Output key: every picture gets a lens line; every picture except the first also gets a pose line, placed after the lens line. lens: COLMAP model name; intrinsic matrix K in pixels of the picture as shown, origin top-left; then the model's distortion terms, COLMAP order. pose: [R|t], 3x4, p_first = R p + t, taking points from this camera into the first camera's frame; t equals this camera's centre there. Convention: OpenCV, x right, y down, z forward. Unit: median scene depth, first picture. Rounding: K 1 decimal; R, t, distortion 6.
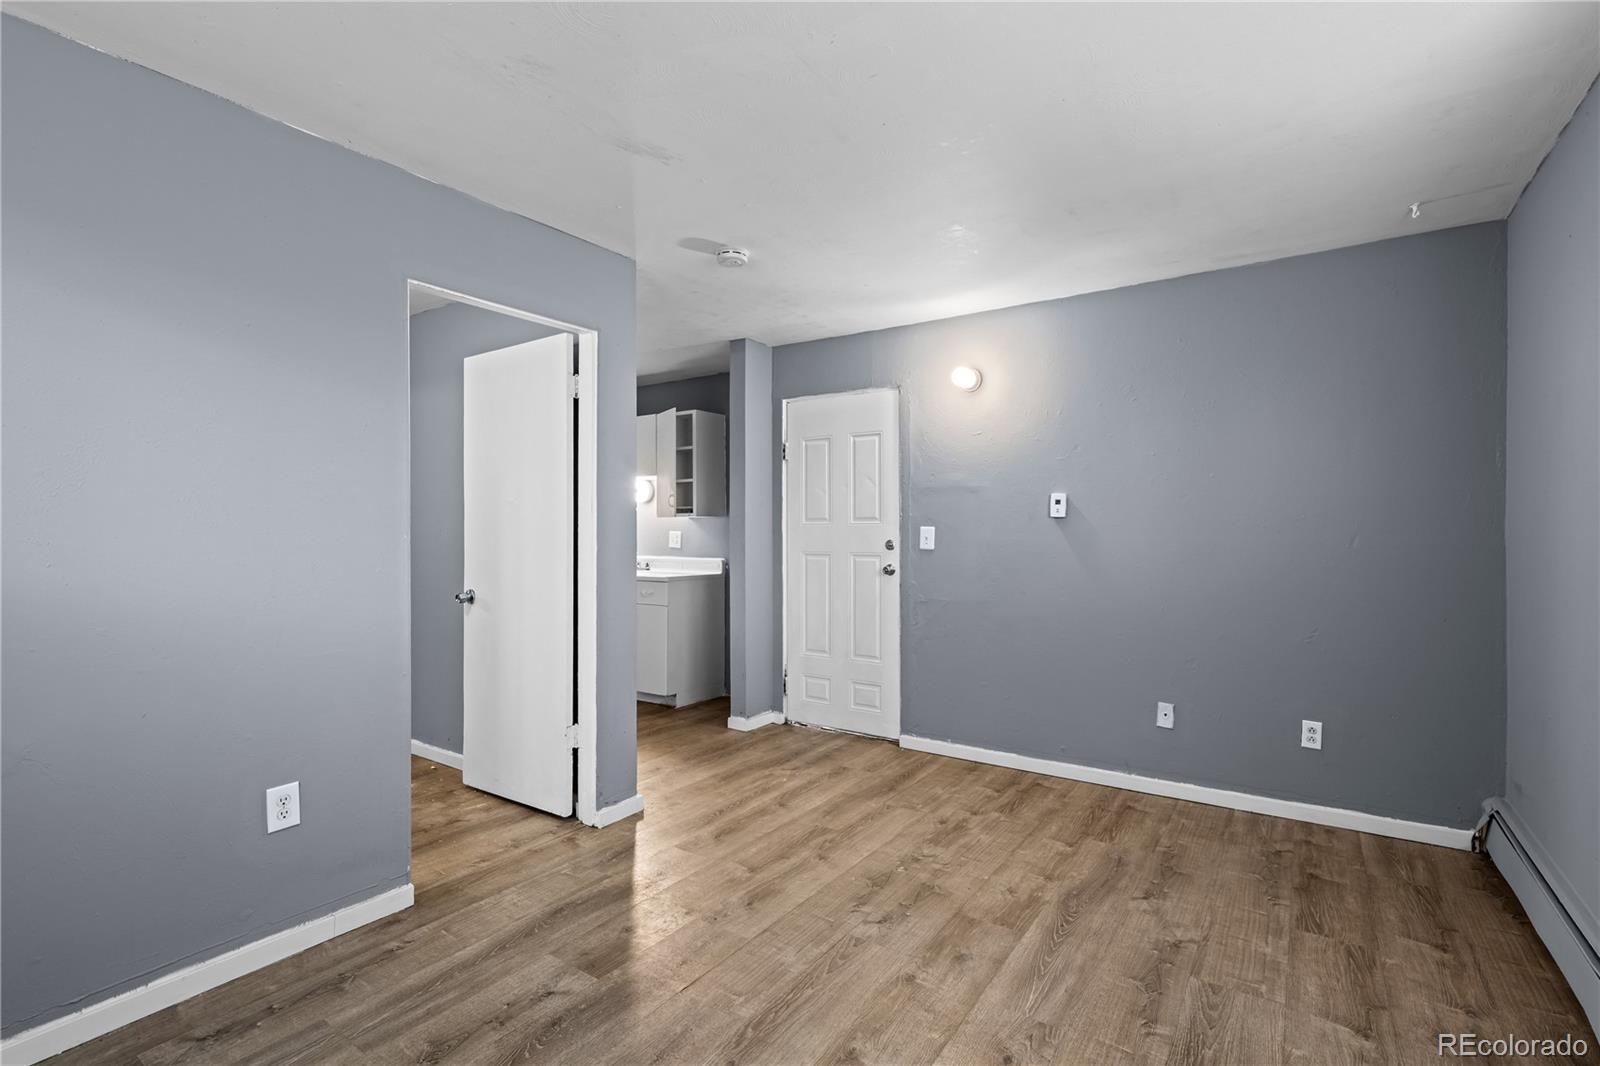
lens RADIAL K [[739.2, 0, 808.6], [0, 739.2, 539.7], [0, 0, 1]] dist [-0.003035, 0.001004]
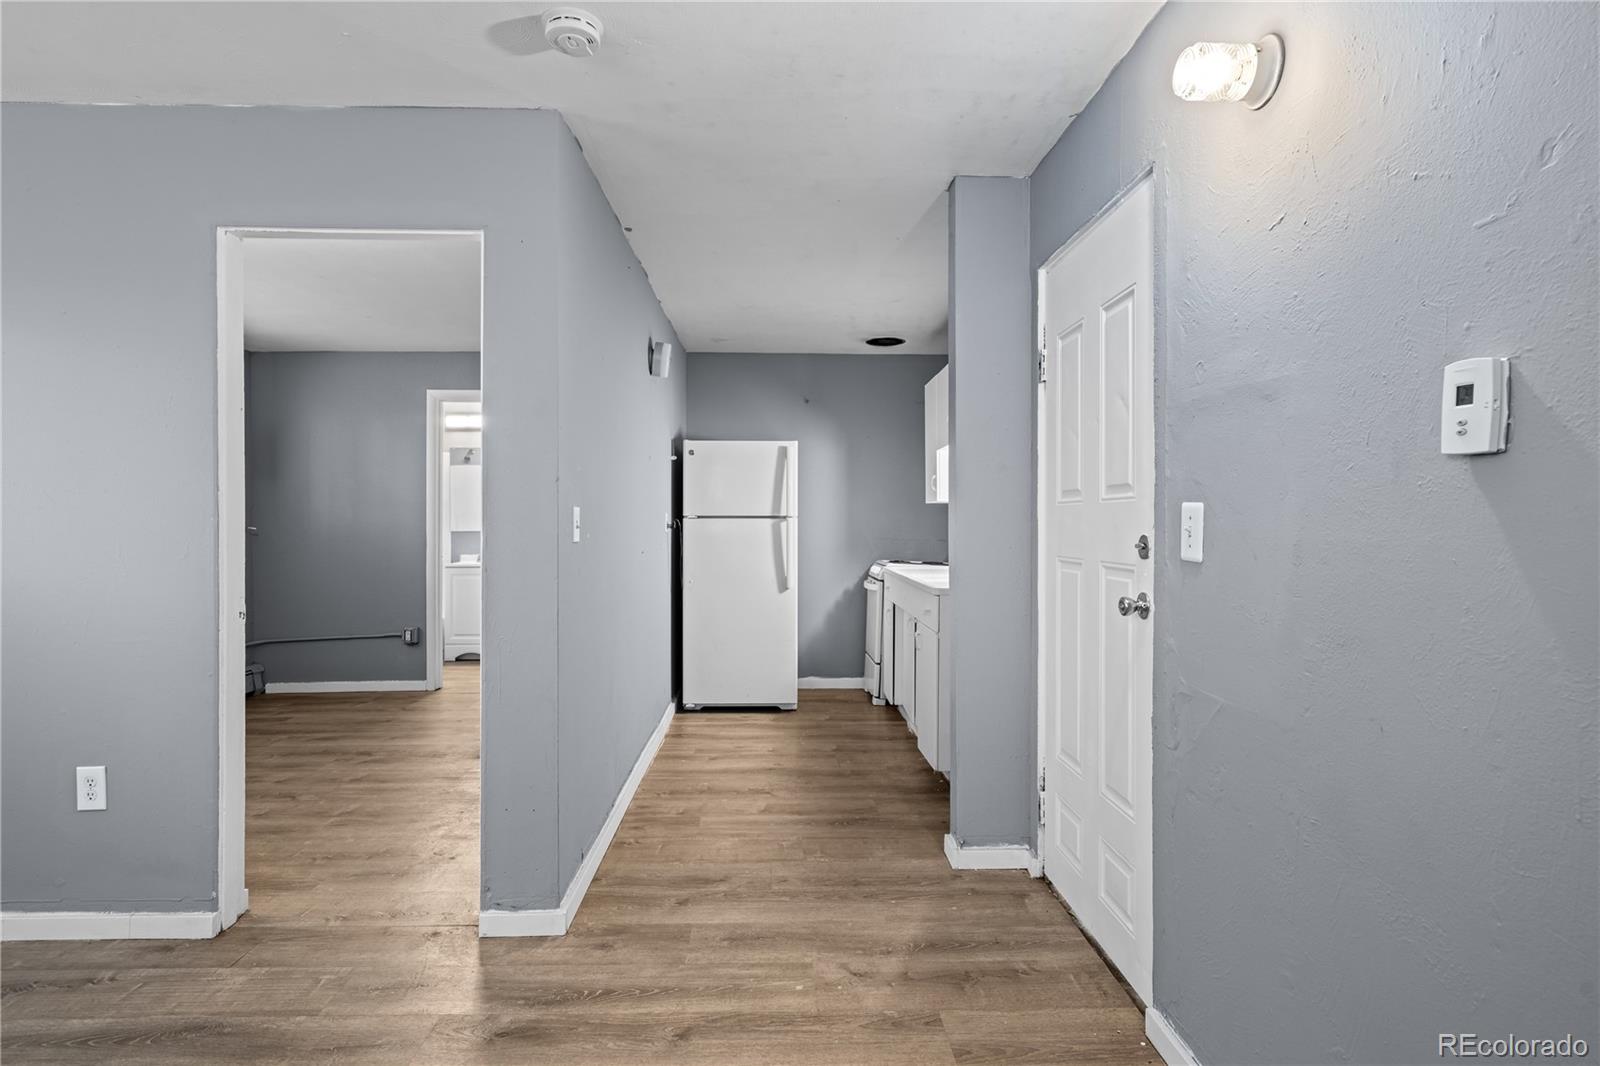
lens RADIAL K [[819.2, 0, 795.9], [0, 819.2, 525.9], [0, 0, 1]] dist [-0.001508, 0.000201]
pose [[0.587248, 0.006718, -0.809379, 0.512730], [-0.013010, 0.999915, -0.001140, -0.002718], [0.809302, 0.011199, 0.587286, 0.770102]]
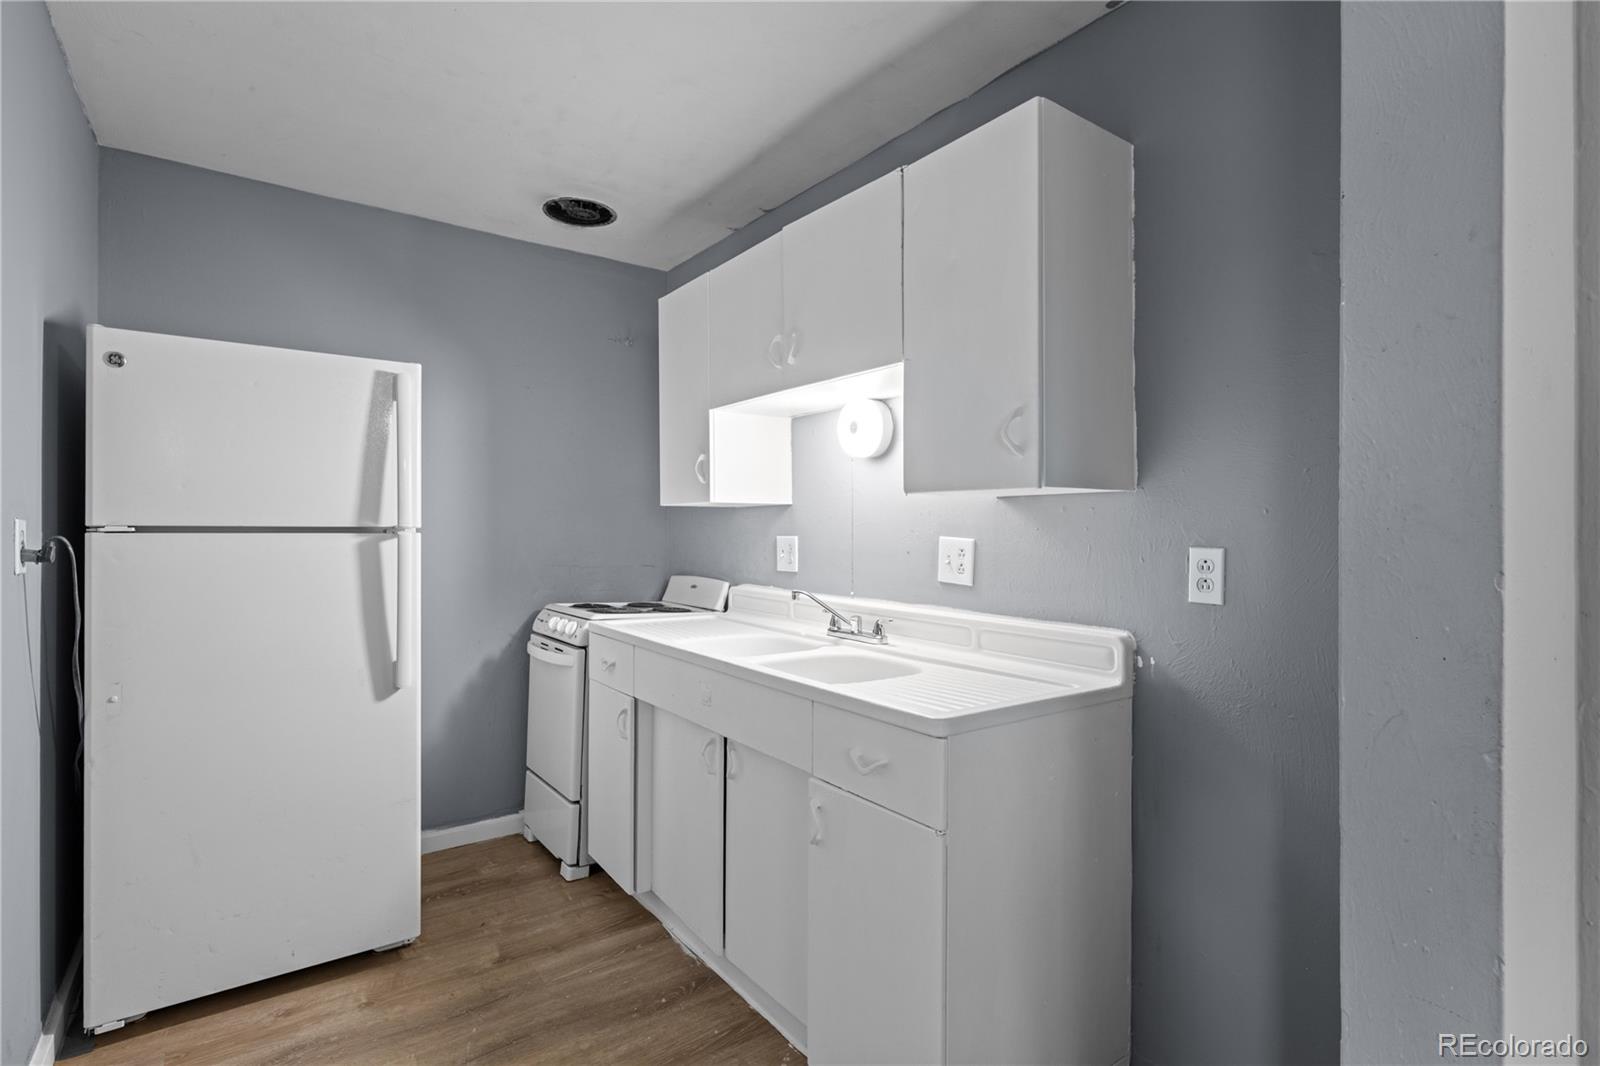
lens RADIAL K [[756.5, 0, 790.1], [0, 756.5, 529.0], [0, 0, 1]] dist [-0.004335, 0.001606]
pose [[0.945489, 0.006355, -0.325592, -0.255364], [-0.010283, 0.999894, -0.010346, -0.019169], [0.325492, 0.013130, 0.945454, 1.182848]]
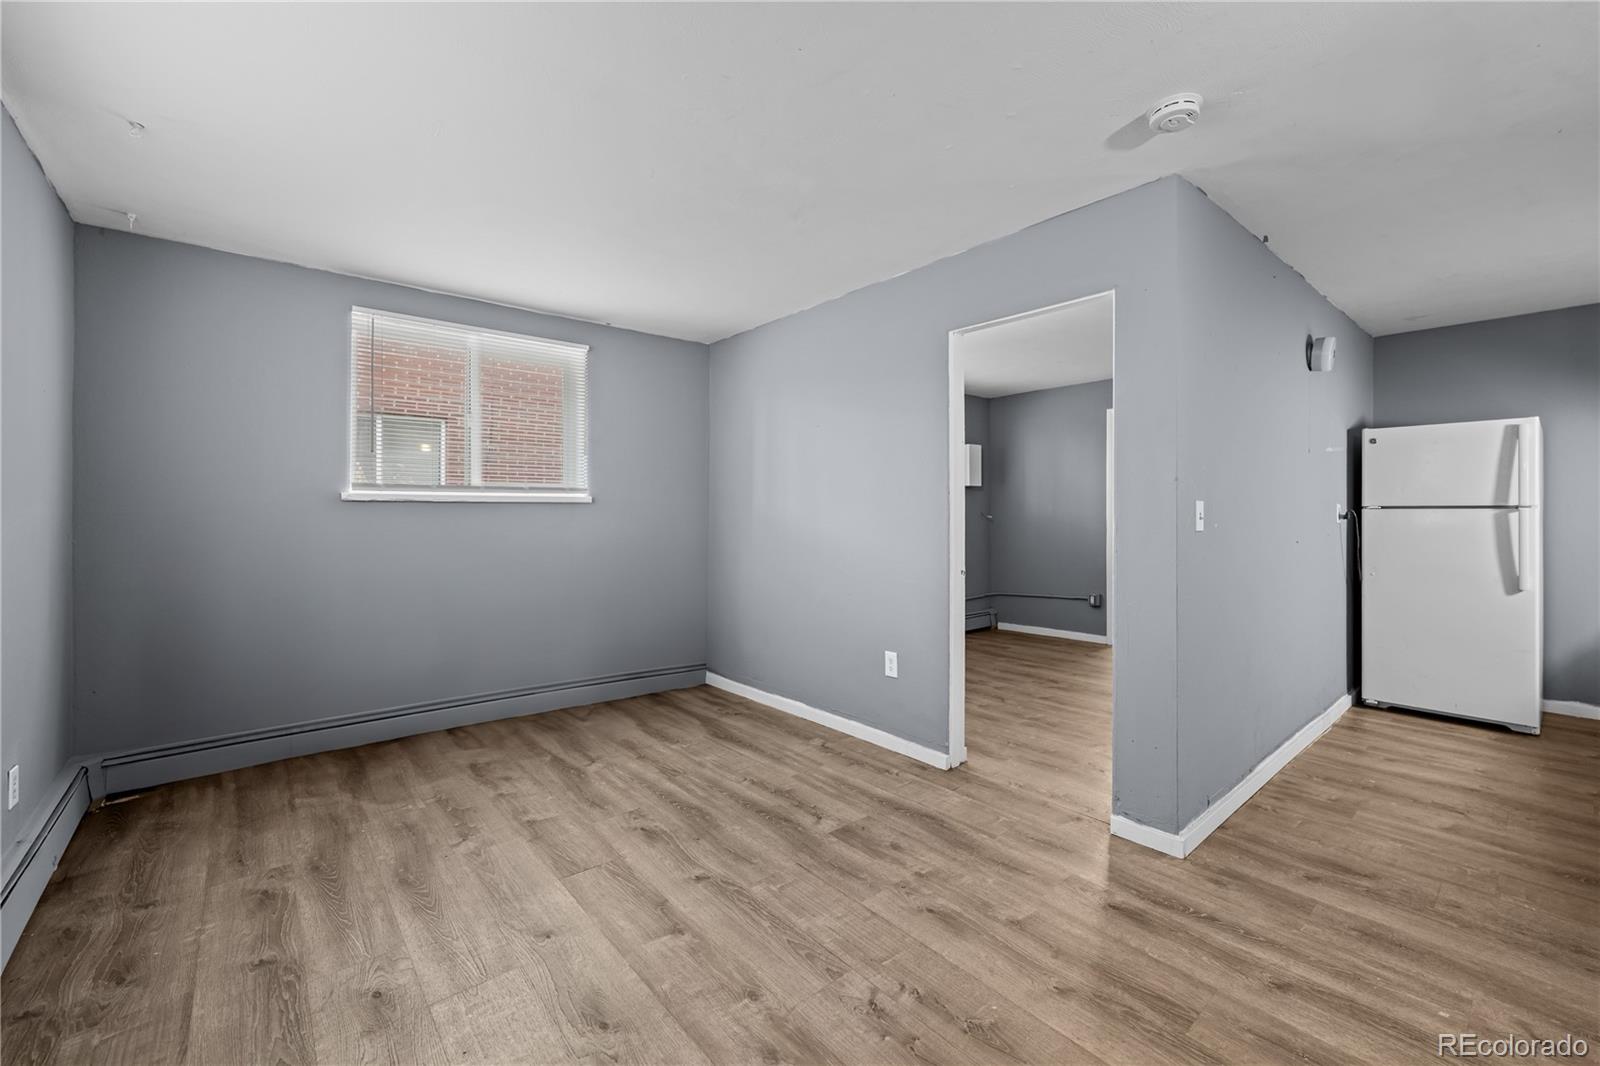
lens RADIAL K [[653.1, 0, 794.3], [0, 653.1, 511.4], [0, 0, 1]] dist [-0.000310, 0.000129]
pose [[-0.271914, 0.002399, -0.962318, 0.589081], [-0.011243, 0.999921, 0.005670, -0.006697], [0.962256, 0.012361, -0.271866, 0.825157]]
